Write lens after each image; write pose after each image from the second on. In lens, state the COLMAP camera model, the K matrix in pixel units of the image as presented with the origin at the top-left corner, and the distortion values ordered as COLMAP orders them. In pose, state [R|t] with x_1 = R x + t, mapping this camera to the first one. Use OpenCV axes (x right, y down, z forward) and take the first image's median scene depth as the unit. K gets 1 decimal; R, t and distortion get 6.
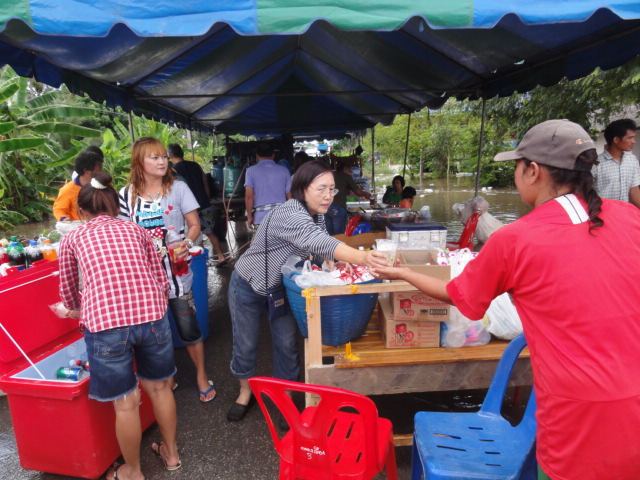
lens RADIAL K [[443.0, 0, 314.6], [0, 443.0, 242.5], [0, 0, 1]] dist [-0.017423, 0.003317]
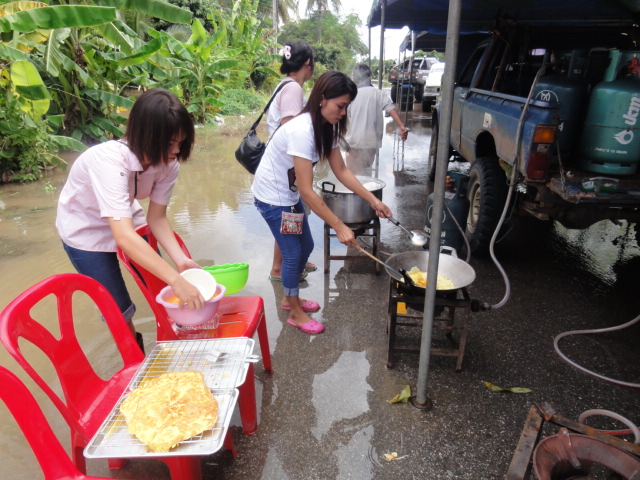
lens RADIAL K [[443.0, 0, 316.2], [0, 443.0, 240.3], [0, 0, 1]] dist [-0.017423, 0.003317]
pose [[0.988120, 0.101320, -0.115556, -0.227207], [-0.079977, 0.981077, 0.176328, -0.057352], [0.131234, -0.164991, 0.977525, 0.374451]]
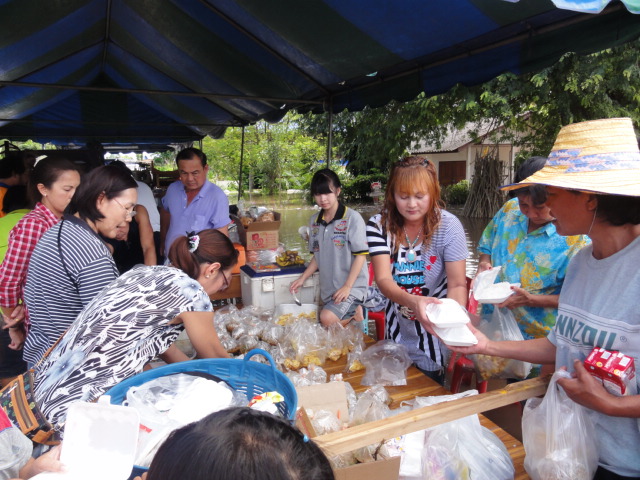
lens RADIAL K [[443.0, 0, 314.6], [0, 443.0, 242.5], [0, 0, 1]] dist [-0.017423, 0.003317]
pose [[0.925812, -0.036288, 0.376239, -0.001126], [0.049093, 0.998494, -0.024499, -0.017122], [-0.374784, 0.041152, 0.926199, 0.083523]]
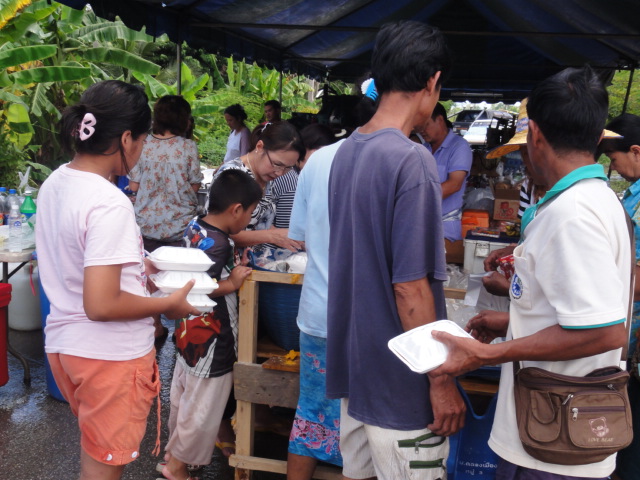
lens RADIAL K [[723.8, 0, 318.8], [0, 723.8, 240.9], [0, 0, 1]] dist [-0.020708, 0.000000]
pose [[0.960947, 0.126715, -0.246018, 0.068485], [-0.133205, 0.991040, -0.009848, 0.006548], [0.242566, 0.042234, 0.969215, -0.047497]]
